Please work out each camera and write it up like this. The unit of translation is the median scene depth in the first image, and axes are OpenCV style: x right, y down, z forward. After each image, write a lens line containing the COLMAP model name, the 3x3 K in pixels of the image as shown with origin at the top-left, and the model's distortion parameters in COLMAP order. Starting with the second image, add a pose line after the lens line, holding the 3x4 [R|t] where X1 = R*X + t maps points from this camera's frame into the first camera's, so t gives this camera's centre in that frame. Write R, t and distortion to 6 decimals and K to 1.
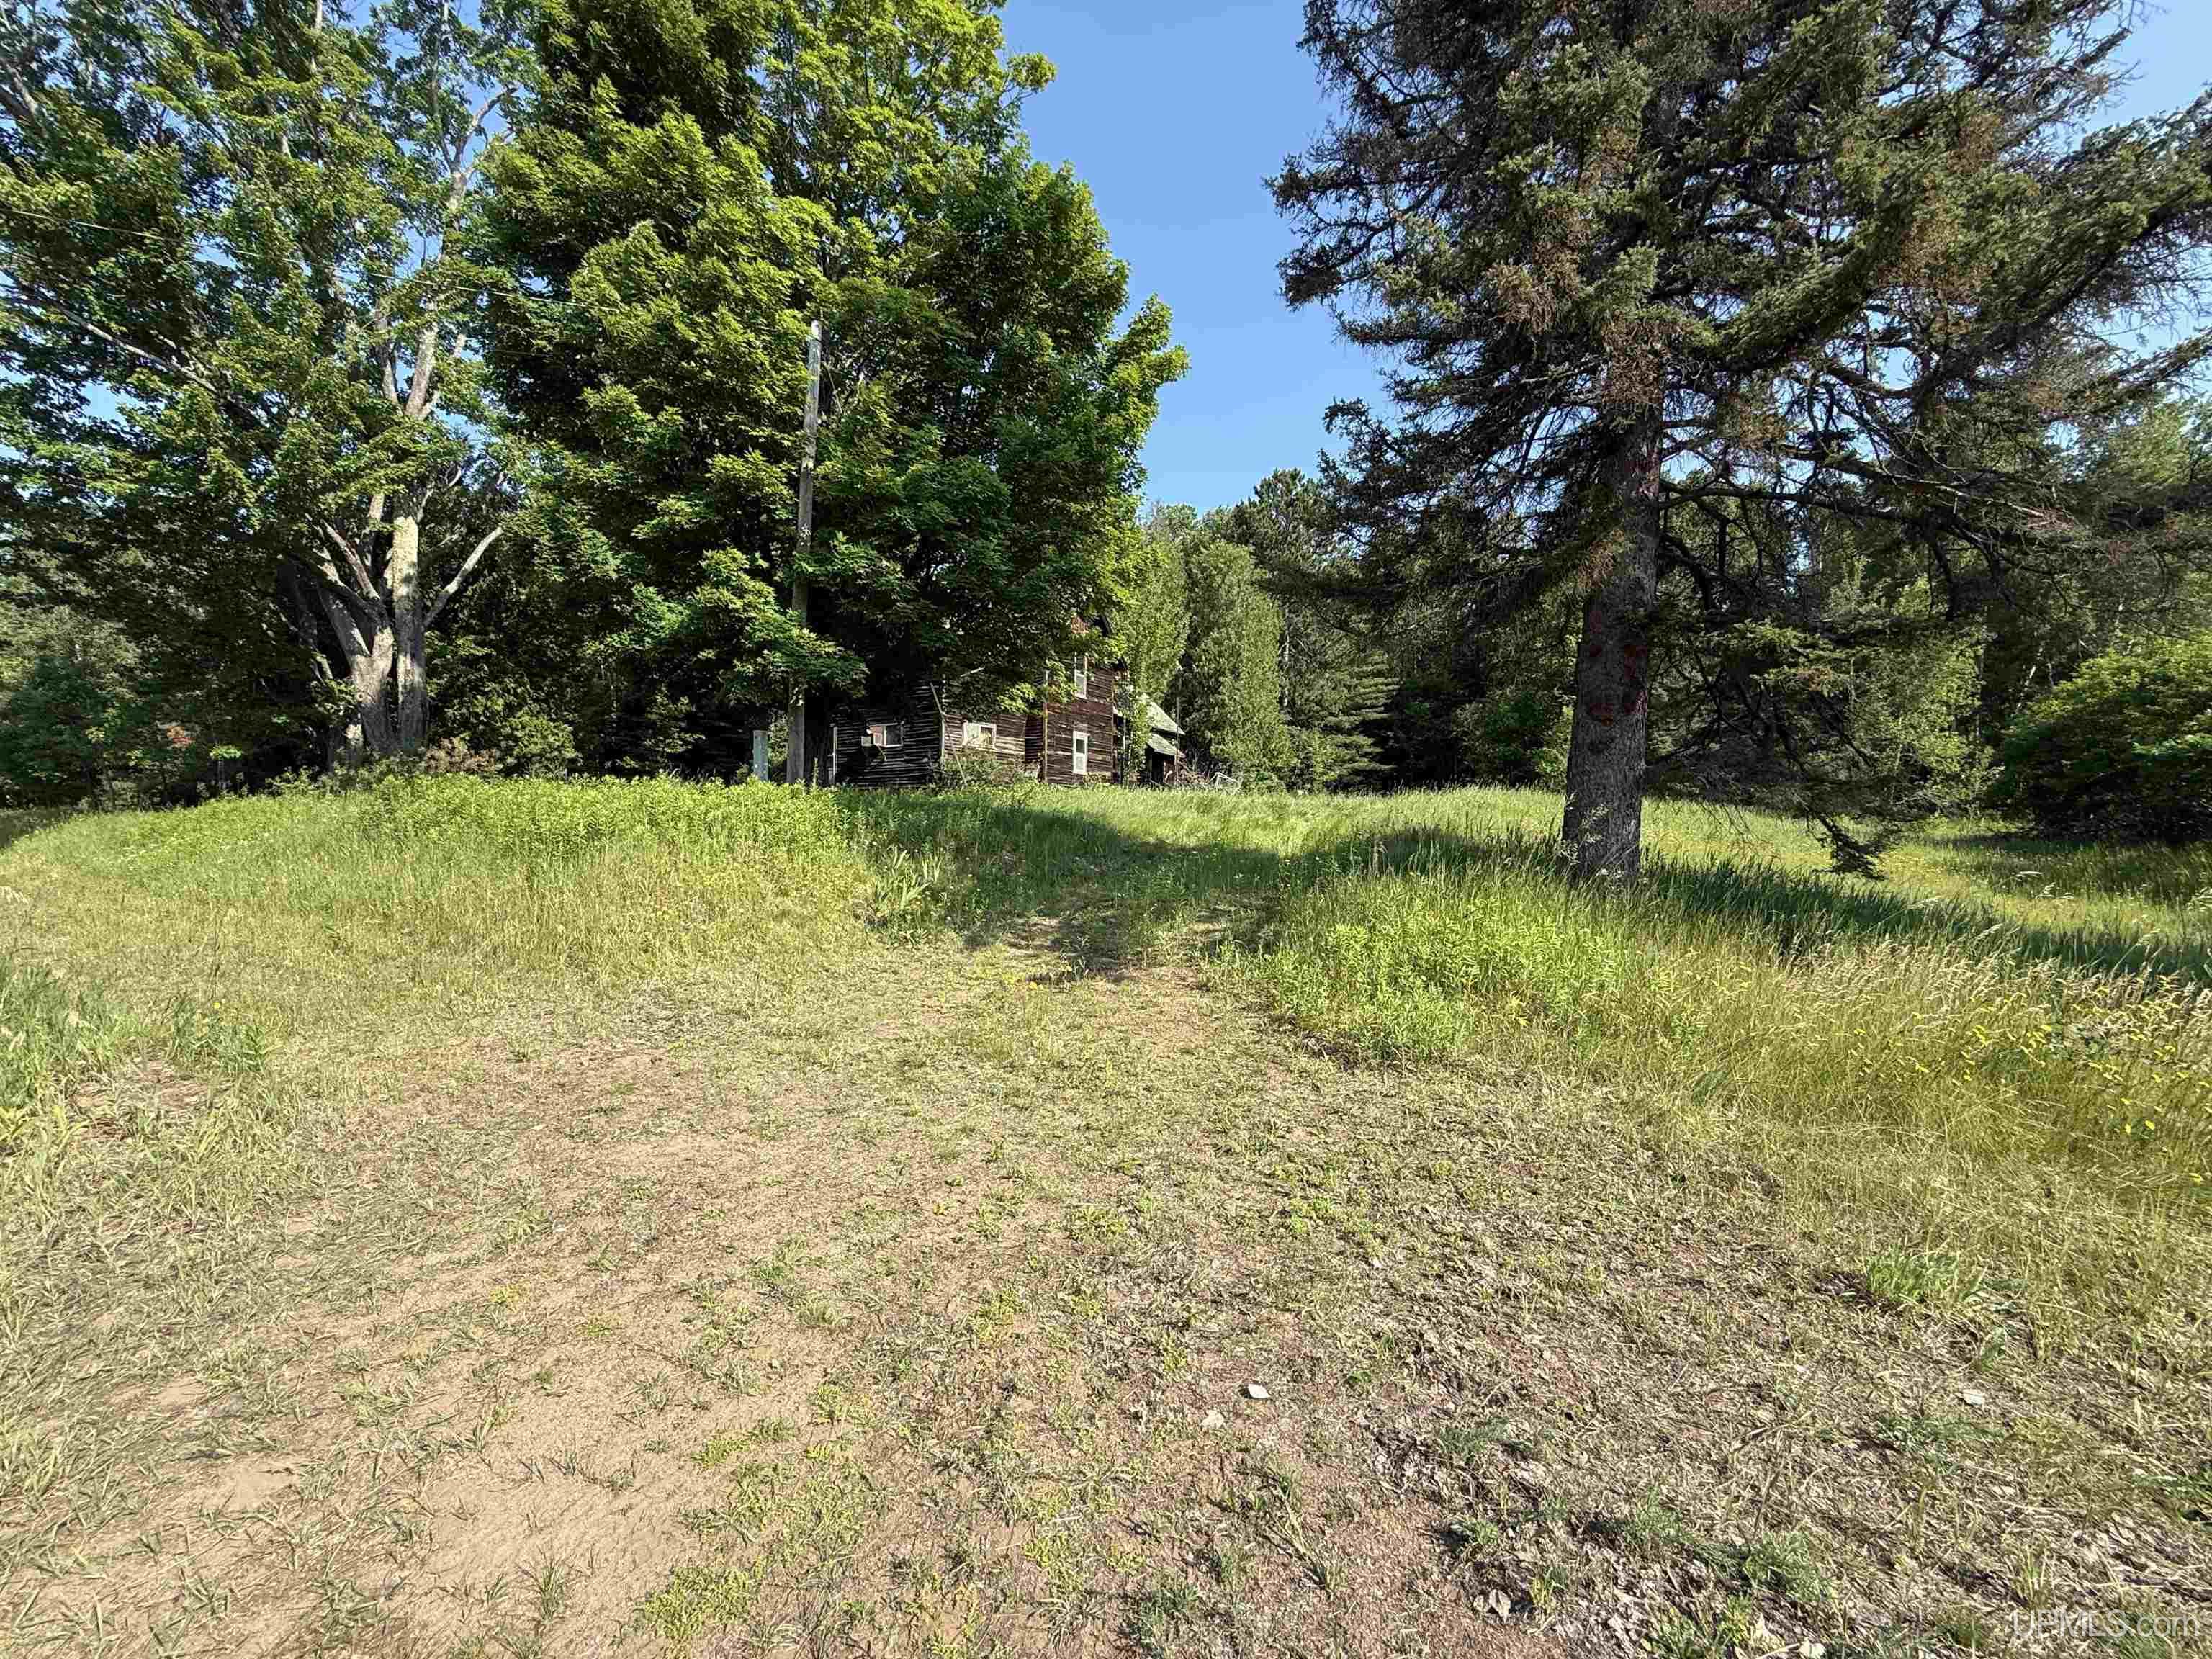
lens RADIAL K [[874.8, 0, 1102.4], [0, 874.8, 829.1], [0, 0, 1]] dist [-0.002164, 0.000380]
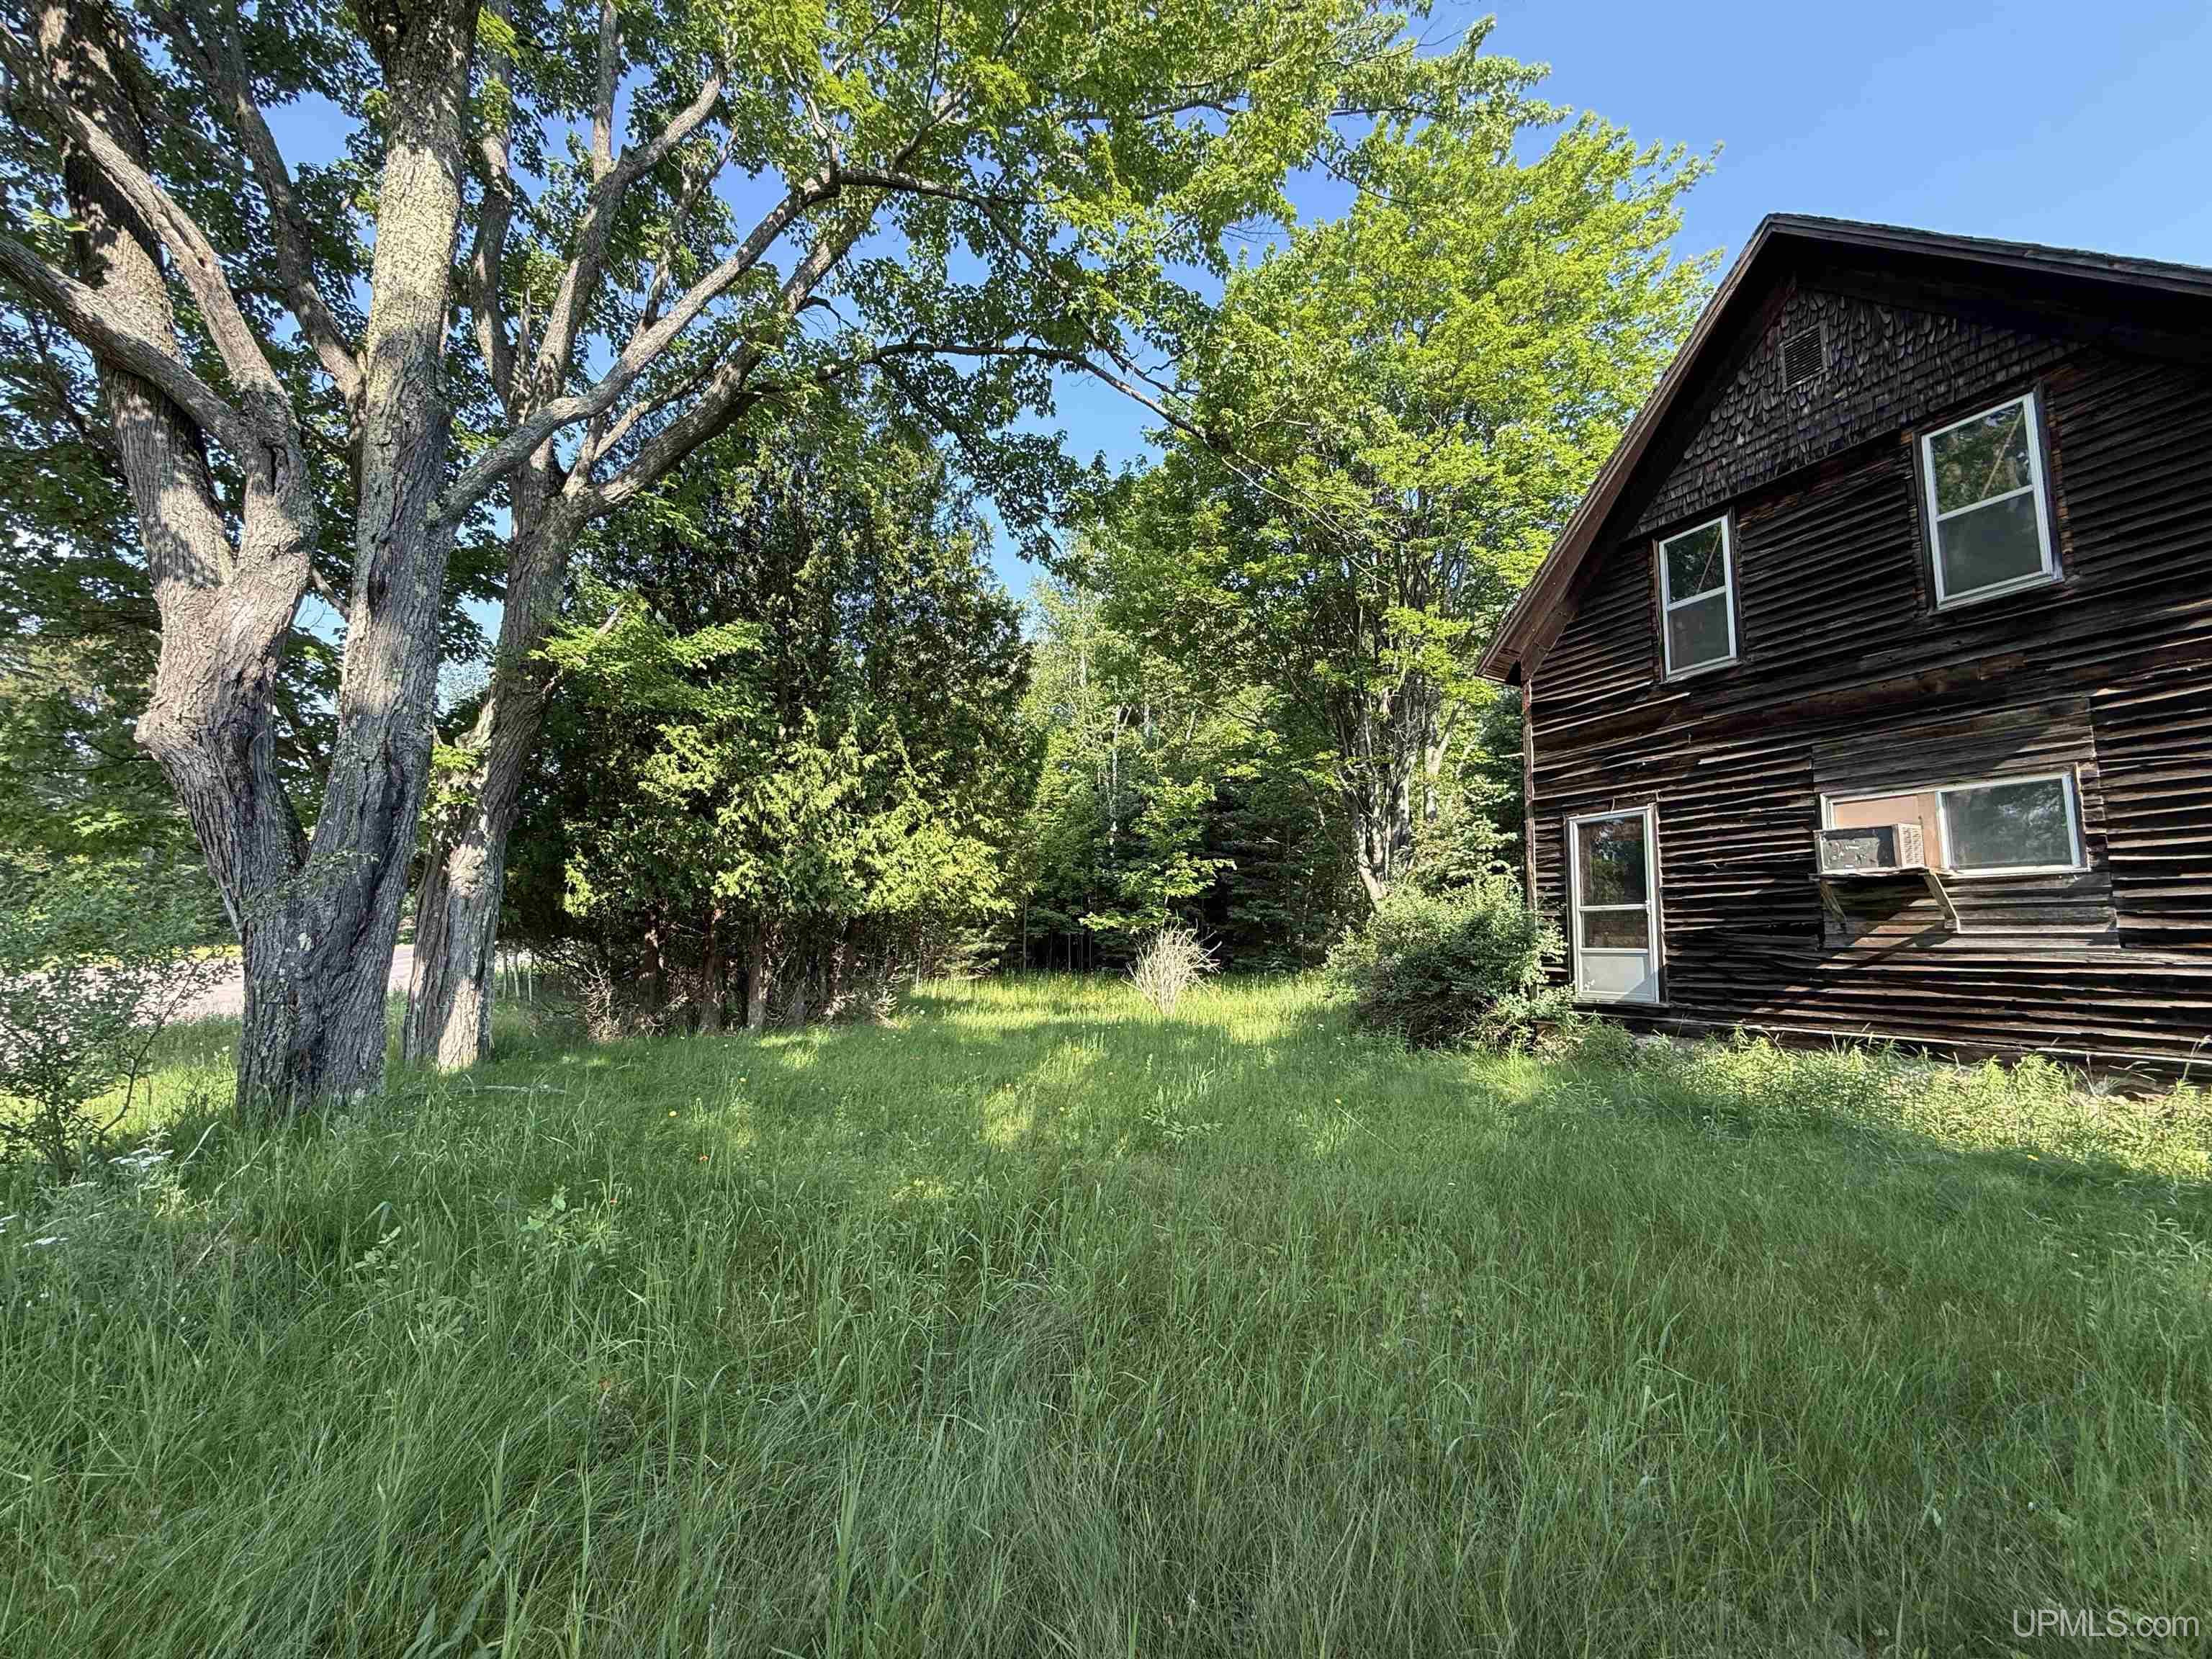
lens RADIAL K [[888.3, 0, 1100.3], [0, 888.3, 827.2], [0, 0, 1]] dist [0.003588, 0.000136]
pose [[0.853388, -0.047332, -0.519124, -0.308713], [-0.032857, 0.989005, -0.144188, -0.060395], [0.520240, 0.140105, 0.842449, 0.635882]]
